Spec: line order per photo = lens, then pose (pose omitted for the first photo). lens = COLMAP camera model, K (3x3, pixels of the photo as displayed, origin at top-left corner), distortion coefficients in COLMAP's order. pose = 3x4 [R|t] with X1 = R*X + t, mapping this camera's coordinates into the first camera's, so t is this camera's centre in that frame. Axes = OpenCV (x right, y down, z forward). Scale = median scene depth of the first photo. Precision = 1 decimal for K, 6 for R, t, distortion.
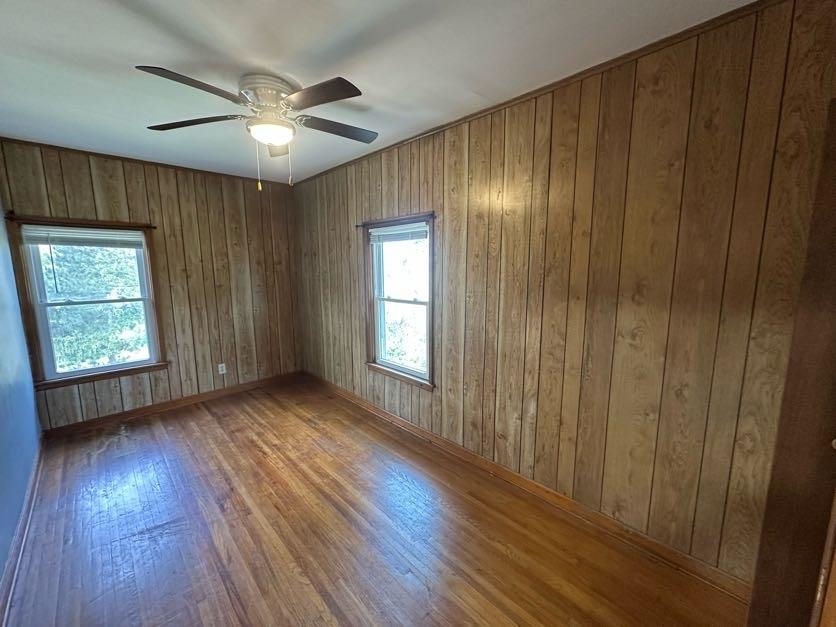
lens RADIAL K [[334.7, 0, 418.0], [0, 334.7, 313.5], [0, 0, 1]] dist [-0.000009, 0.000036]
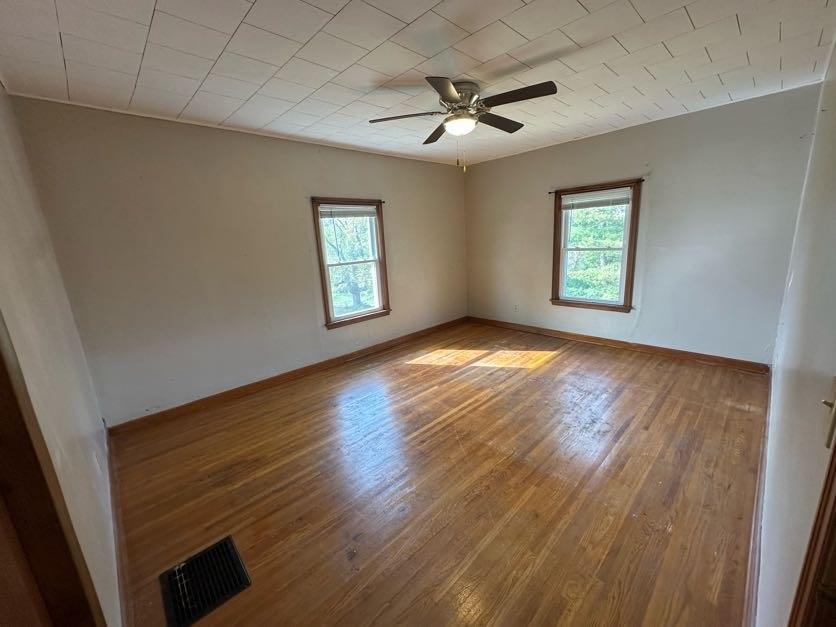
lens RADIAL K [[334.7, 0, 418.0], [0, 334.7, 313.5], [0, 0, 1]] dist [-0.000009, 0.000036]
pose [[0.994744, -0.056165, 0.085617, -0.778063], [0.049991, 0.996106, 0.072617, 0.075785], [-0.089362, -0.067955, 0.993678, -0.306526]]
